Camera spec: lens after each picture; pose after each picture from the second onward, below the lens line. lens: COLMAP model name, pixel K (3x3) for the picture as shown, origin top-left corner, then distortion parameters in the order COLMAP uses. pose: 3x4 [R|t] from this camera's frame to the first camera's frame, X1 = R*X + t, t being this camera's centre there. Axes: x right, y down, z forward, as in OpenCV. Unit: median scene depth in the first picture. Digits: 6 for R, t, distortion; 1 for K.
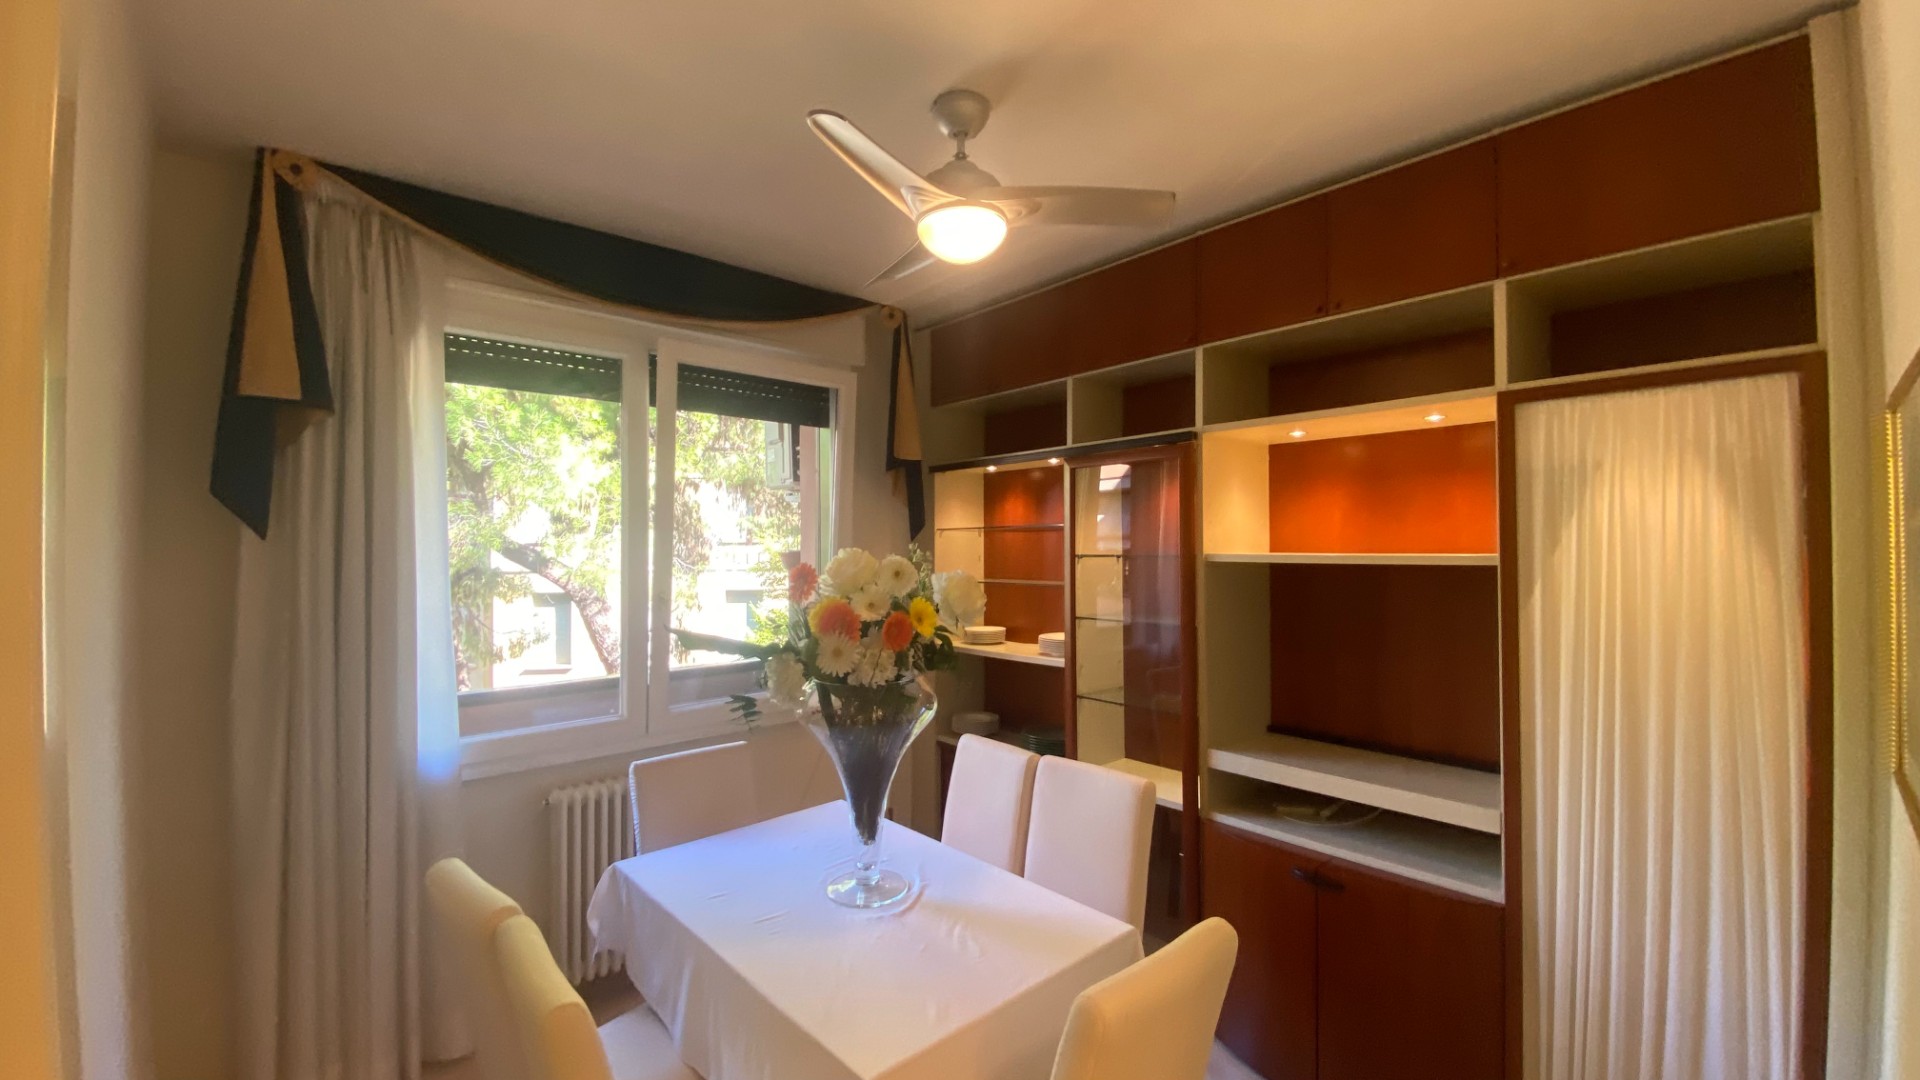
lens RADIAL K [[768.2, 0, 959.1], [0, 768.2, 532.3], [0, 0, 1]] dist [0.053024, -0.048610]
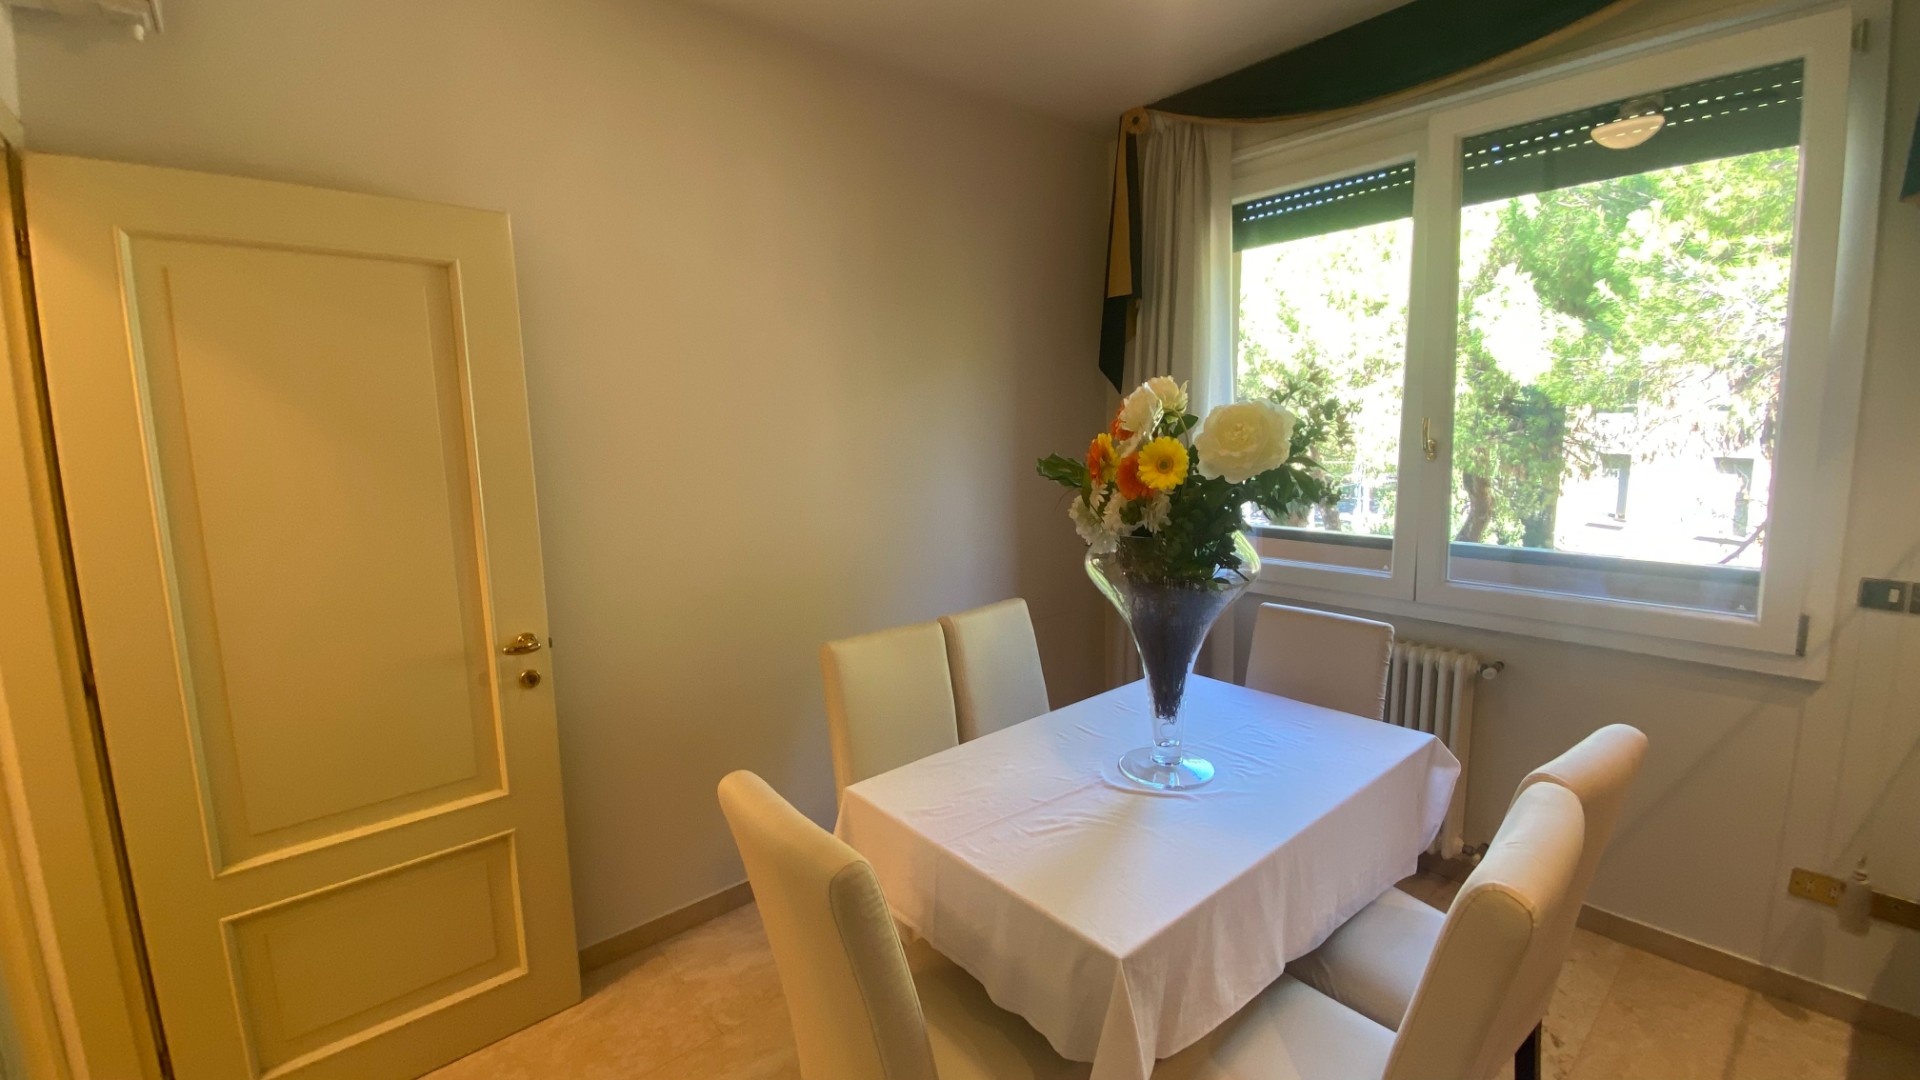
lens RADIAL K [[768.2, 0, 959.1], [0, 768.2, 532.3], [0, 0, 1]] dist [0.053024, -0.048610]
pose [[-0.027313, 0.131135, -0.990988, 0.513366], [0.031330, 0.990983, 0.130271, 0.056604], [0.999136, -0.027490, -0.031175, 0.579234]]
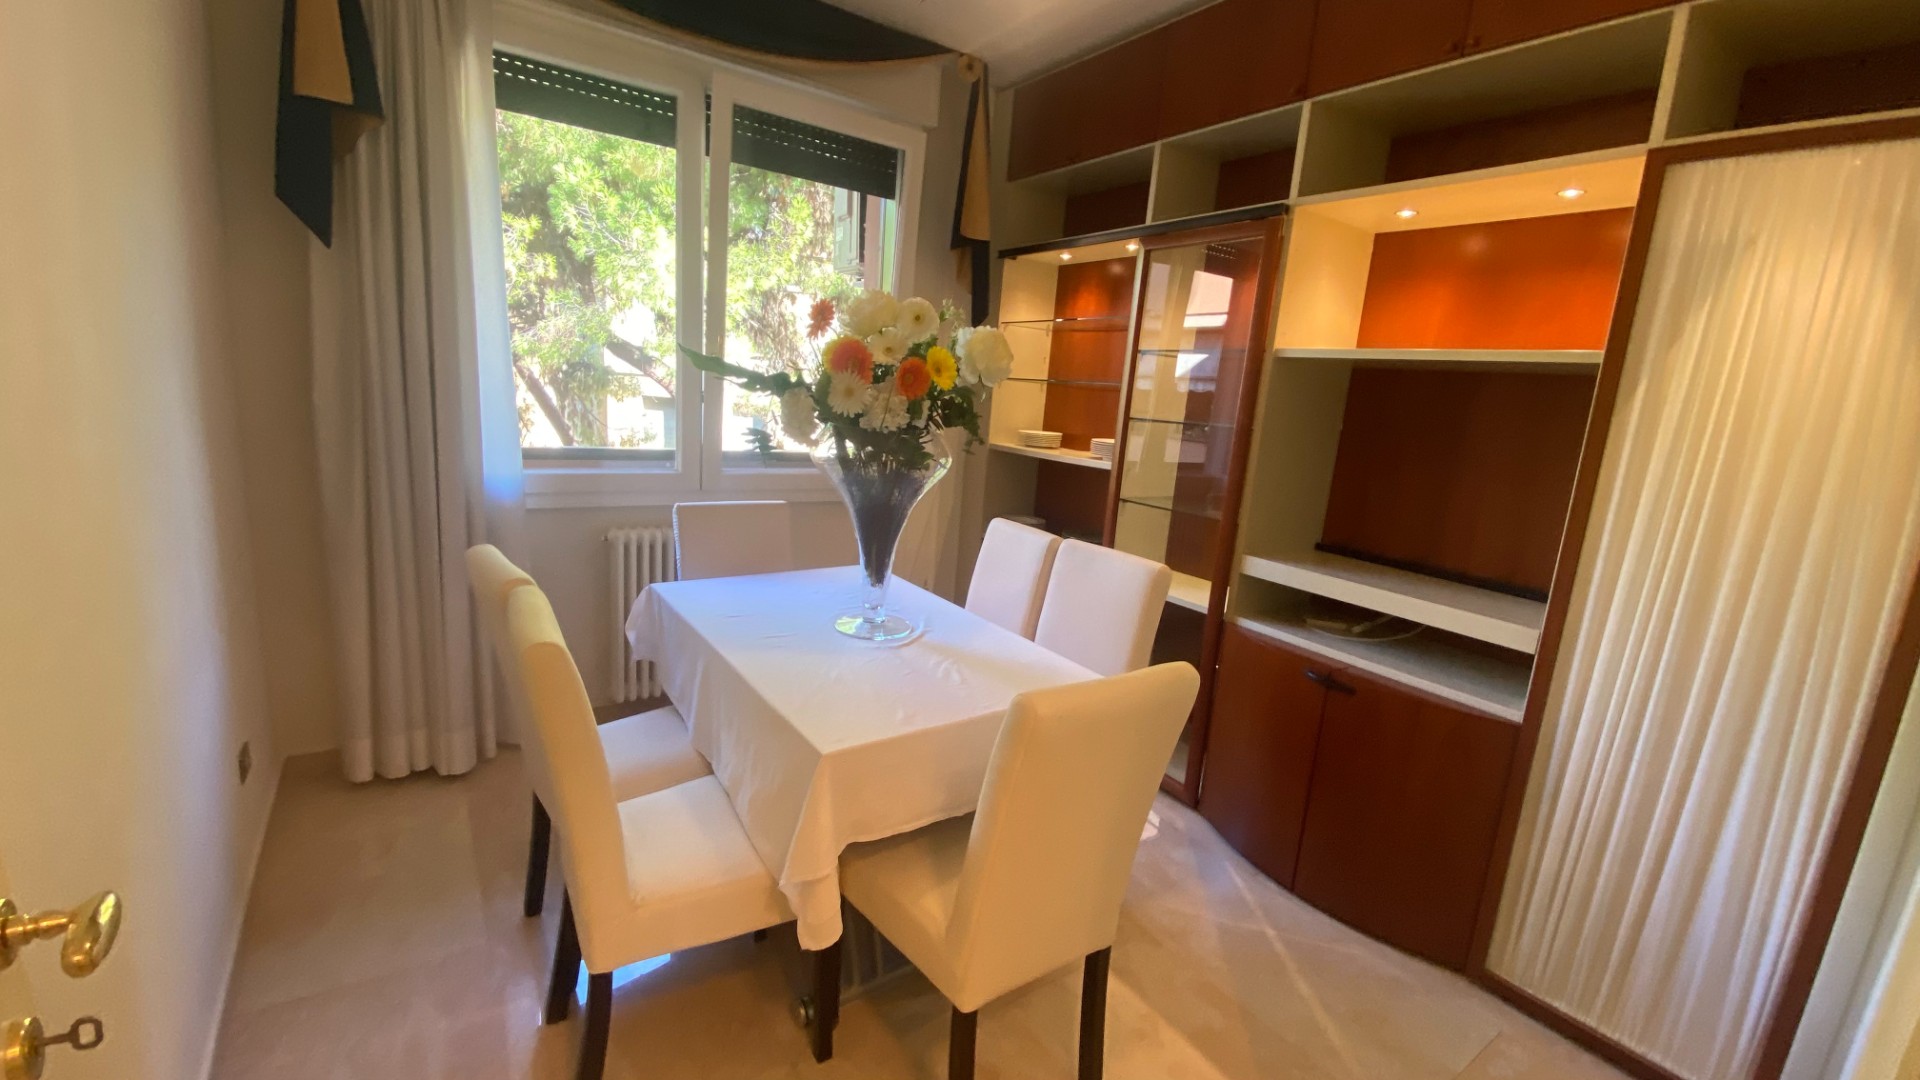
lens RADIAL K [[774.3, 0, 955.8], [0, 774.3, 533.4], [0, 0, 1]] dist [0.017519, -0.019735]
pose [[0.988510, 0.103248, -0.110394, 0.070668], [-0.078028, 0.974078, 0.212329, 0.076738], [0.129455, -0.201276, 0.970943, 0.018530]]
